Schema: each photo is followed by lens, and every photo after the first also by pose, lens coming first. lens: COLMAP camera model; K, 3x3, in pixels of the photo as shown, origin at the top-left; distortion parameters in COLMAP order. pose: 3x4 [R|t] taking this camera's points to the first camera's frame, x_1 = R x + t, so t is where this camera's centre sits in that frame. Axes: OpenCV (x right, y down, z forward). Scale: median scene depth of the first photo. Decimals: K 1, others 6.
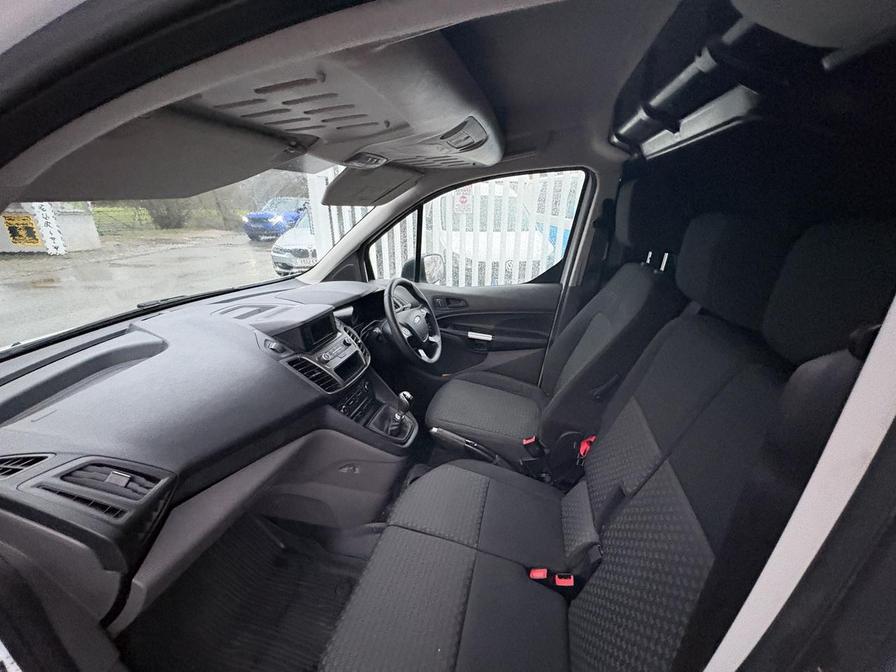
lens RADIAL K [[356.8, 0, 447.3], [0, 356.8, 334.8], [0, 0, 1]] dist [0.000733, 0.000014]
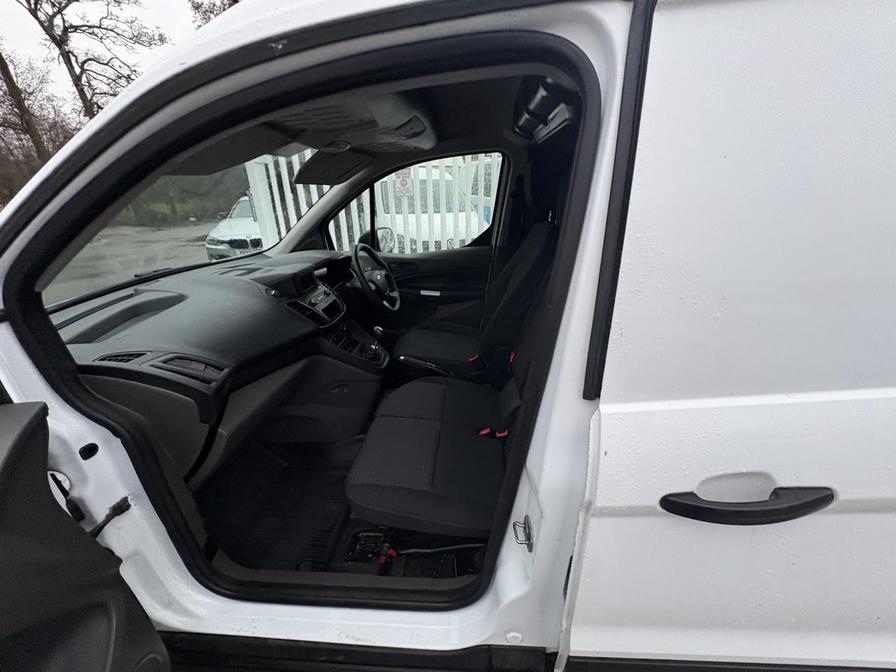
lens RADIAL K [[358.3, 0, 448.0], [0, 358.3, 336.0], [0, 0, 1]] dist [-0.001106, -0.000001]
pose [[0.986018, -0.083251, 0.144356, -0.052466], [0.078365, 0.996153, 0.039219, 0.150463], [-0.147066, -0.027358, 0.988748, -0.305902]]
